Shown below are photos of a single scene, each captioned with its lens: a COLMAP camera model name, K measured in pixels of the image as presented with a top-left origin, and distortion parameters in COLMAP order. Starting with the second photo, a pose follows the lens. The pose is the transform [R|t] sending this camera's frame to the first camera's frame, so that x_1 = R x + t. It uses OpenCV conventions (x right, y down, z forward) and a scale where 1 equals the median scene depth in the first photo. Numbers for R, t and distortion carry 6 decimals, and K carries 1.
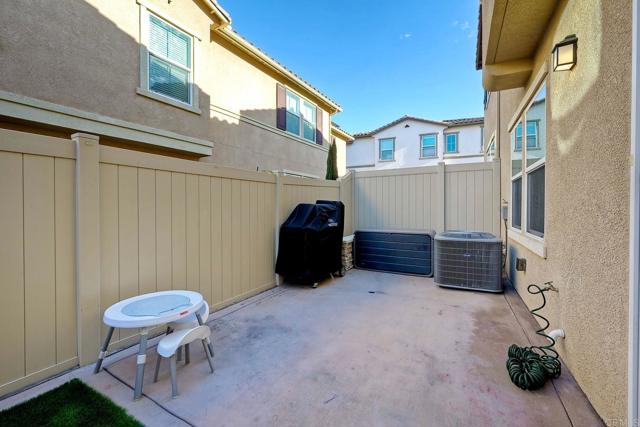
lens RADIAL K [[260.1, 0, 322.9], [0, 260.1, 211.0], [0, 0, 1]] dist [-0.003024, 0.001006]
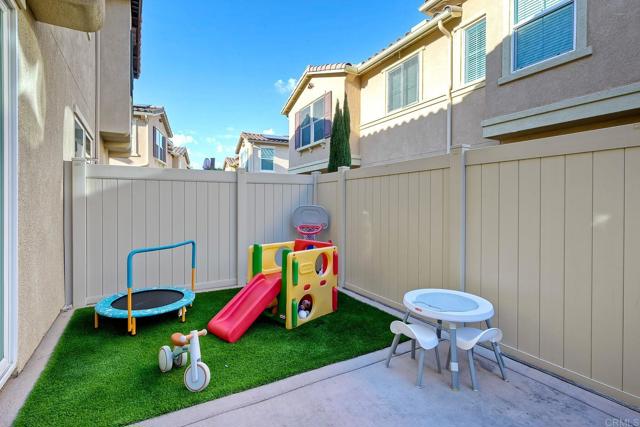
lens RADIAL K [[335.6, 0, 346.4], [0, 335.6, 201.6], [0, 0, 1]] dist [-0.005002, 0.001169]
pose [[-0.484286, -0.002710, -0.874905, 0.715944], [-0.016284, 0.999850, 0.005916, -0.031201], [0.874758, 0.017112, -0.484258, 1.314117]]
